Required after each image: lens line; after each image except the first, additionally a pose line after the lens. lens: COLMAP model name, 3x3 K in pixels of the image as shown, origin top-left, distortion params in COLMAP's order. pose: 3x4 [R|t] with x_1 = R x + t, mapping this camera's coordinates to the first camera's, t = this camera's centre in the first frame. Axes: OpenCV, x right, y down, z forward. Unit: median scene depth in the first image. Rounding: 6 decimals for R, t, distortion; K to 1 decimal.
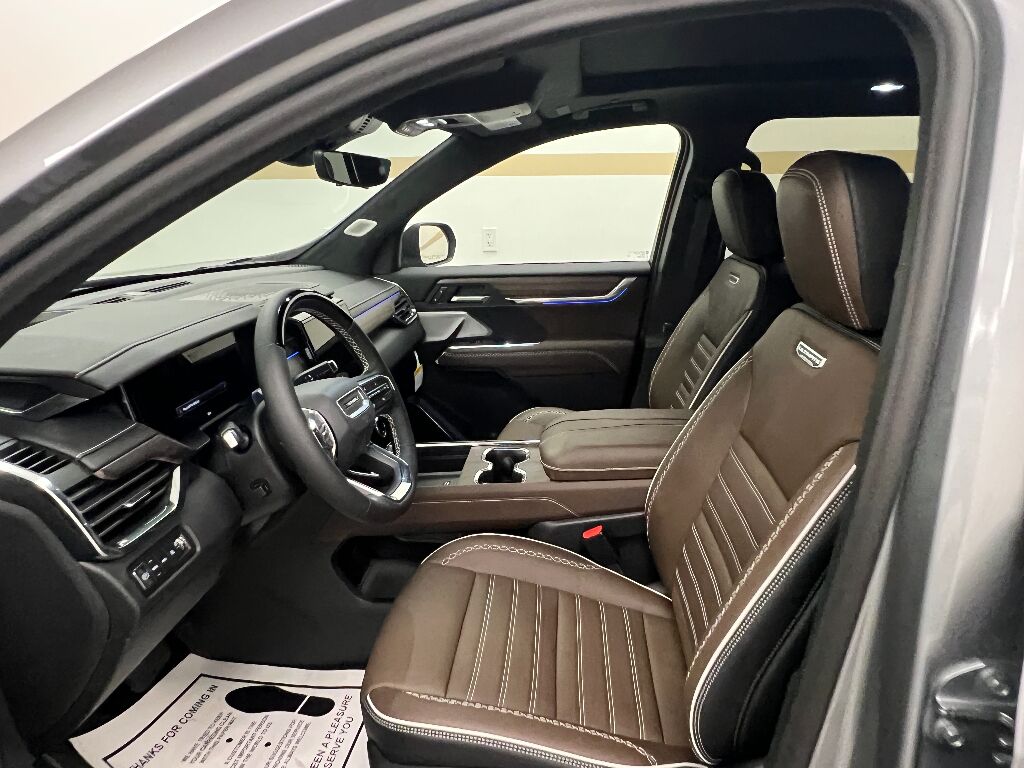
lens RADIAL K [[669.7, 0, 514.2], [0, 669.7, 380.7], [0, 0, 1]] dist [-0.007923, -0.002605]
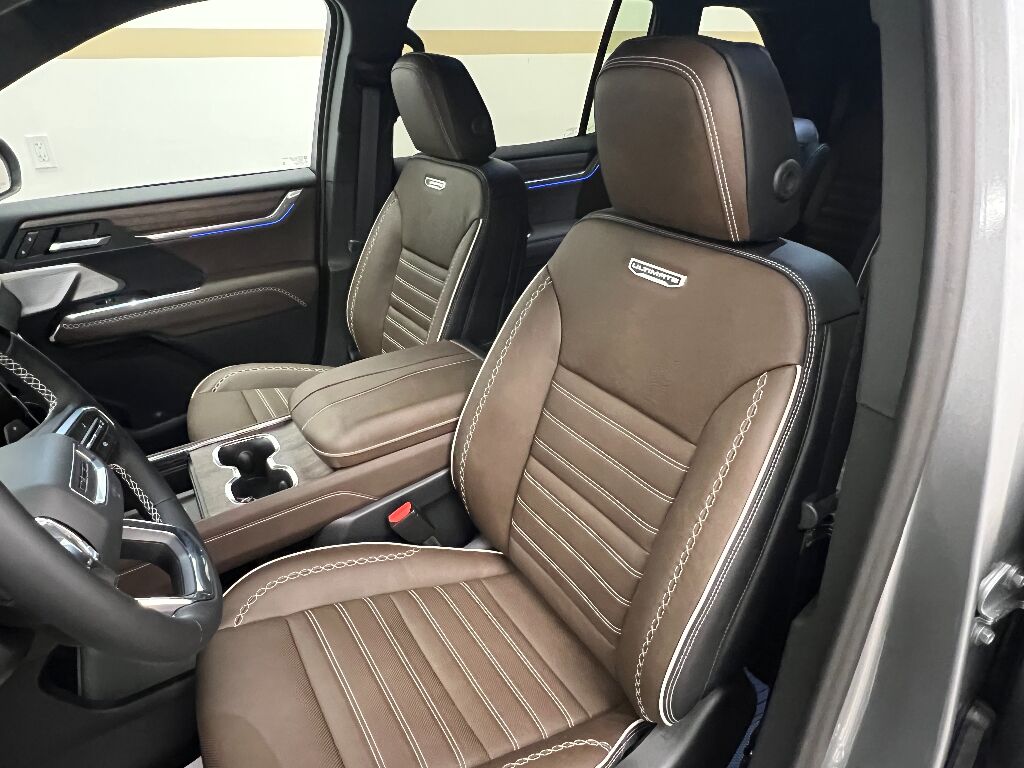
lens RADIAL K [[669.7, 0, 507.8], [0, 669.7, 392.8], [0, 0, 1]] dist [-0.007923, -0.002605]
pose [[0.819001, -0.255838, 0.513600, -0.139046], [0.165880, 0.962445, 0.214903, -0.065325], [-0.549292, -0.090810, 0.830682, 0.196020]]
